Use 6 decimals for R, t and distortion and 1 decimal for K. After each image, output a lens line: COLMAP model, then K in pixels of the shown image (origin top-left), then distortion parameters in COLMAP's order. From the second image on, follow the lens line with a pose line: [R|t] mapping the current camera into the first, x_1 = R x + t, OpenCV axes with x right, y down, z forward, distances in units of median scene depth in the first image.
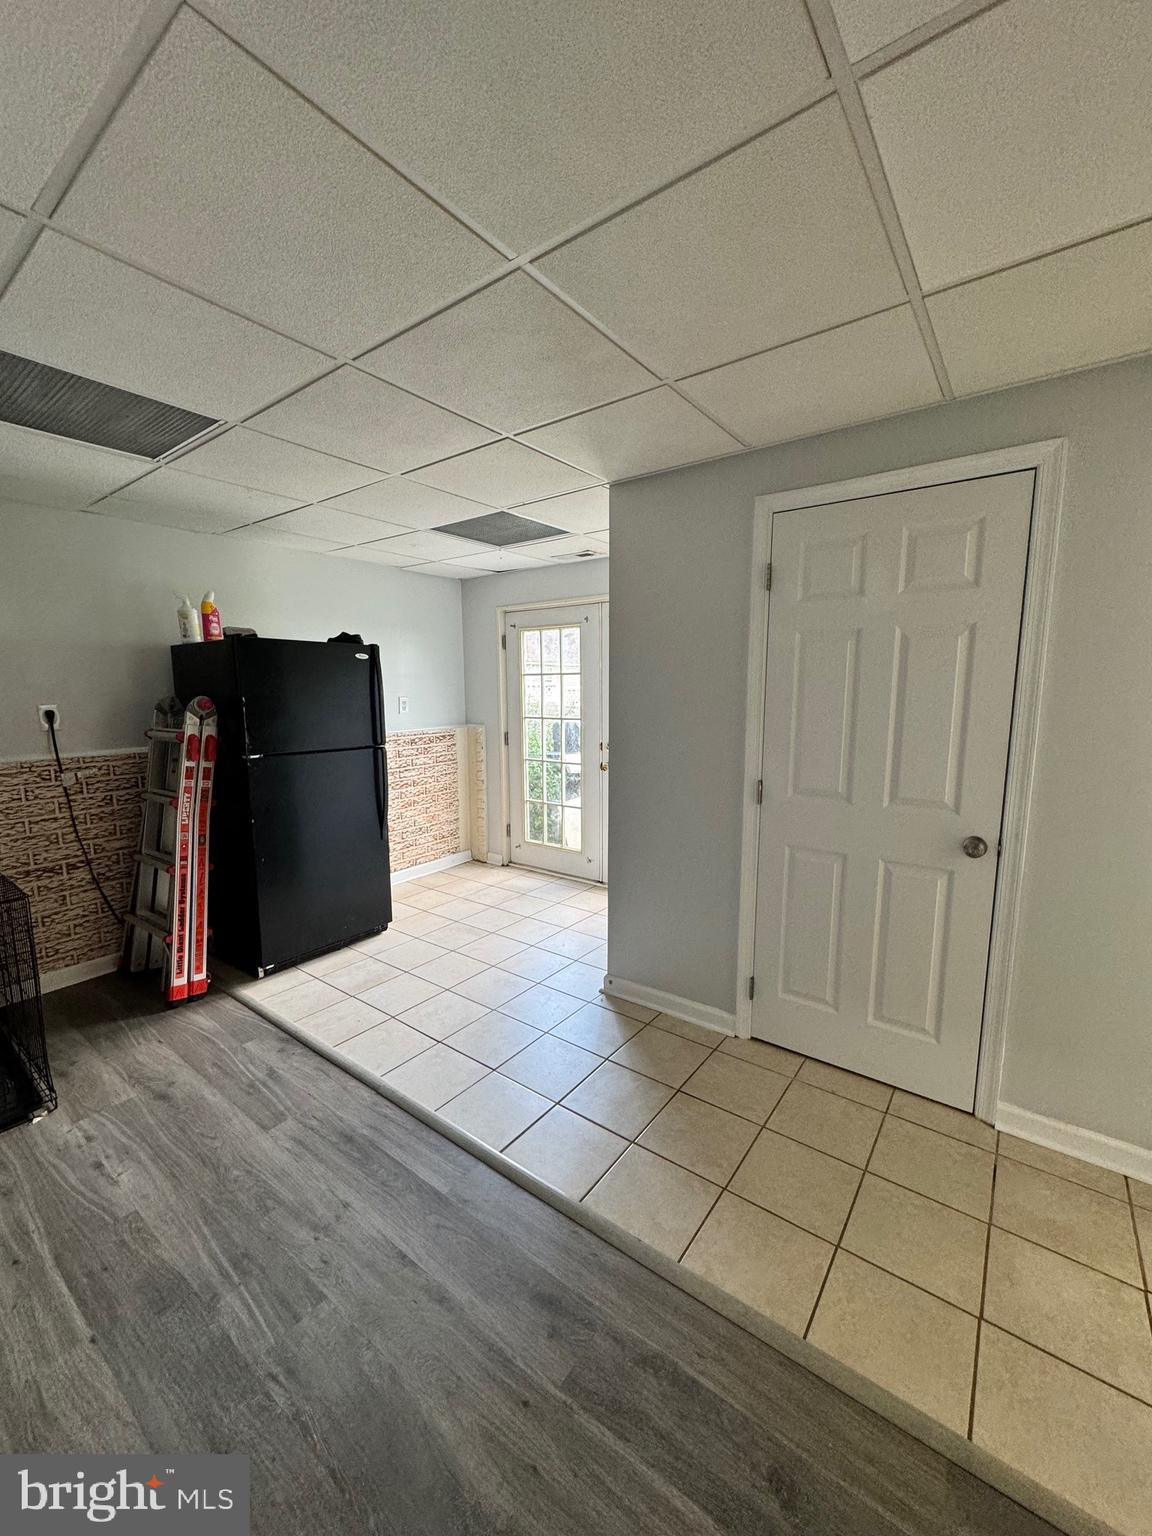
lens RADIAL K [[610.0, 0, 574.9], [0, 610.0, 772.7], [0, 0, 1]] dist [0.000800, 0.000281]
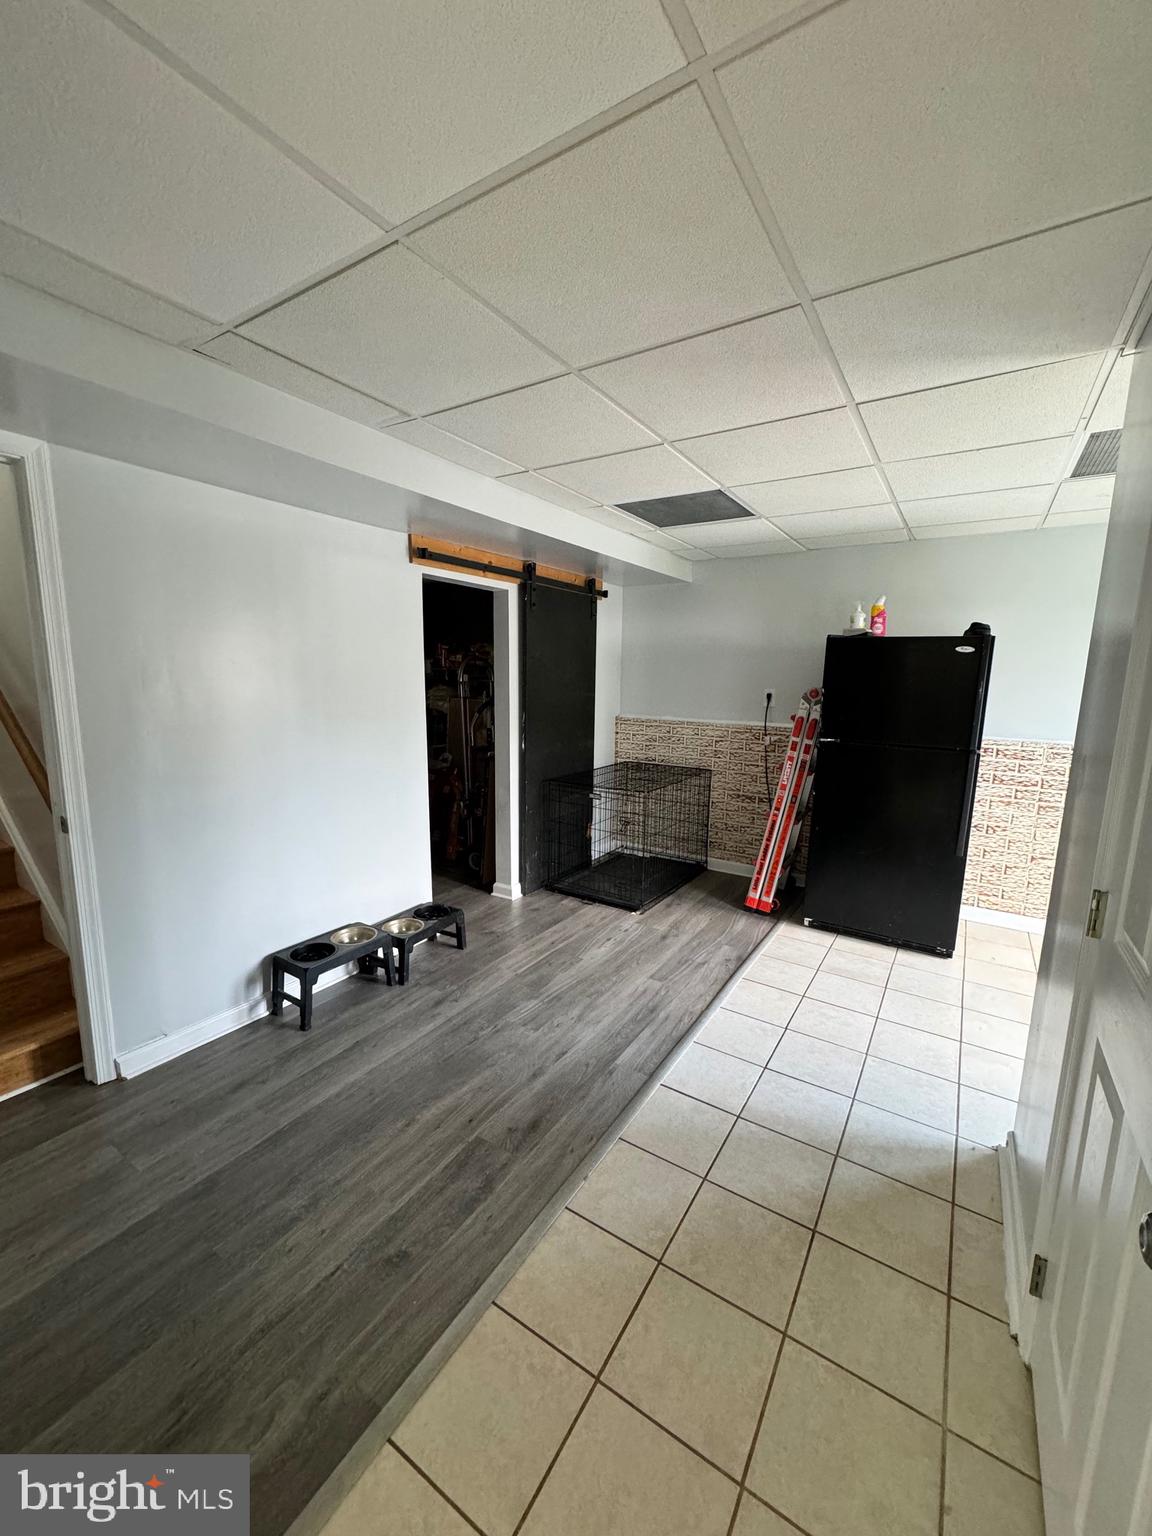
lens RADIAL K [[609.8, 0, 576.0], [0, 609.8, 768.0], [0, 0, 1]] dist [-0.000235, 0.000149]
pose [[0.071717, 0.162324, -0.984128, 0.701788], [-0.155821, 0.976377, 0.149691, -0.086831], [0.985178, 0.142612, 0.095316, 0.499725]]
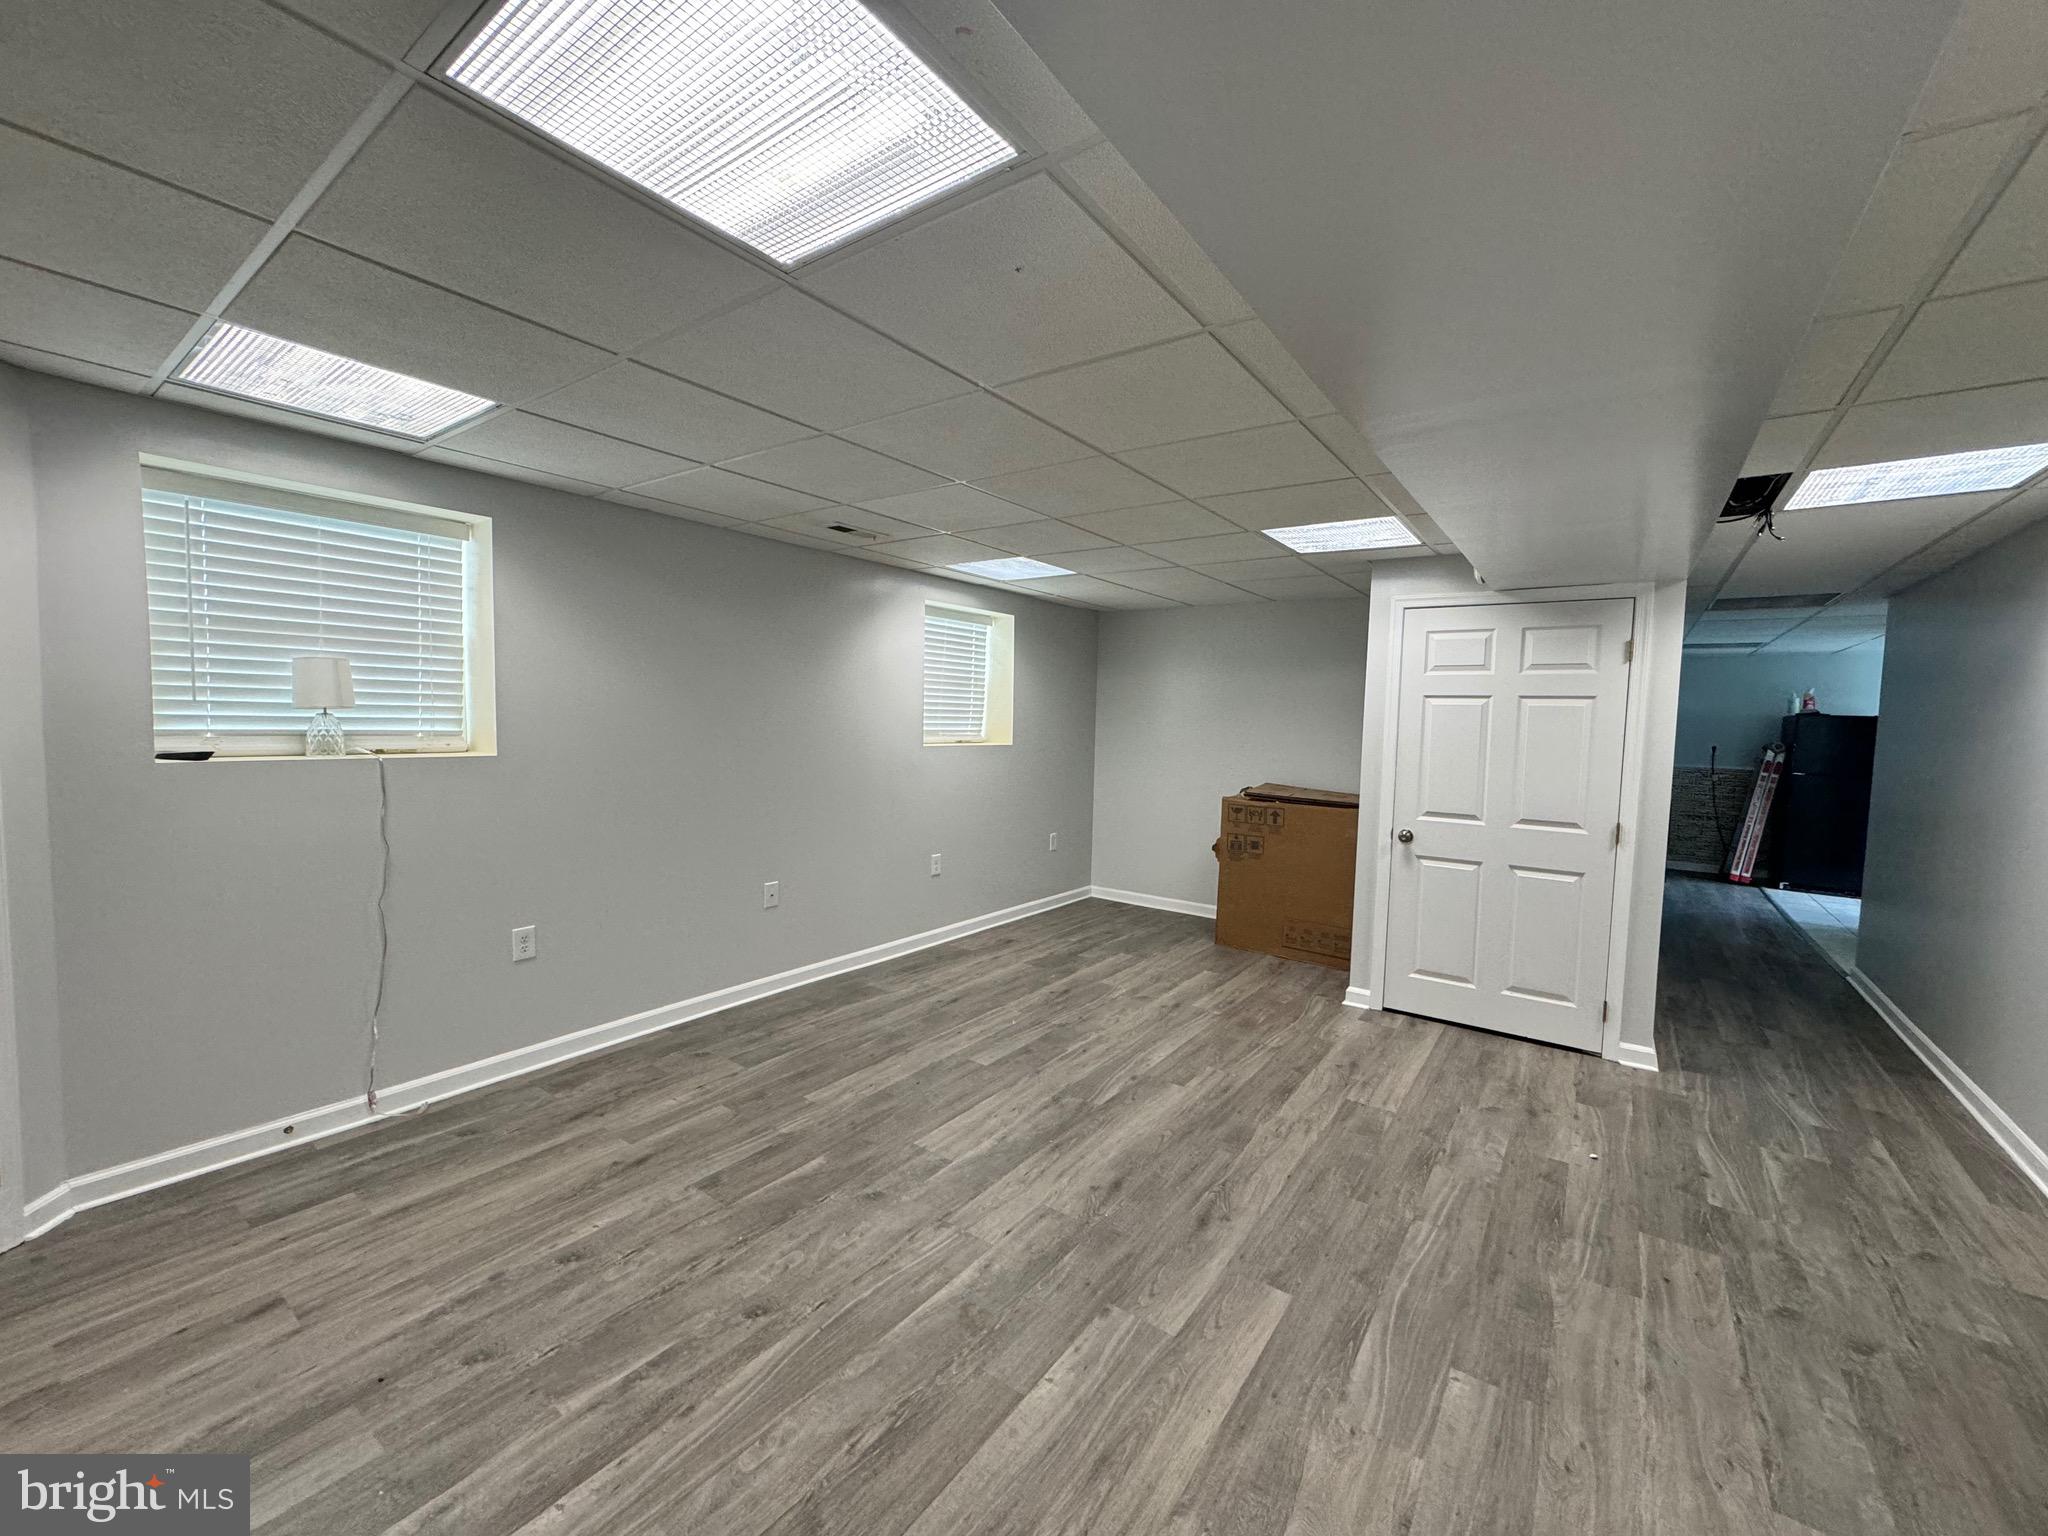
lens RADIAL K [[813.4, 0, 1026.4], [0, 813.4, 765.0], [0, 0, 1]] dist [0.000800, 0.000281]
pose [[0.019951, 0.064468, -0.997720, 2.400176], [-0.167658, 0.984004, 0.060229, 0.242112], [0.985643, 0.166074, 0.030440, -1.809350]]
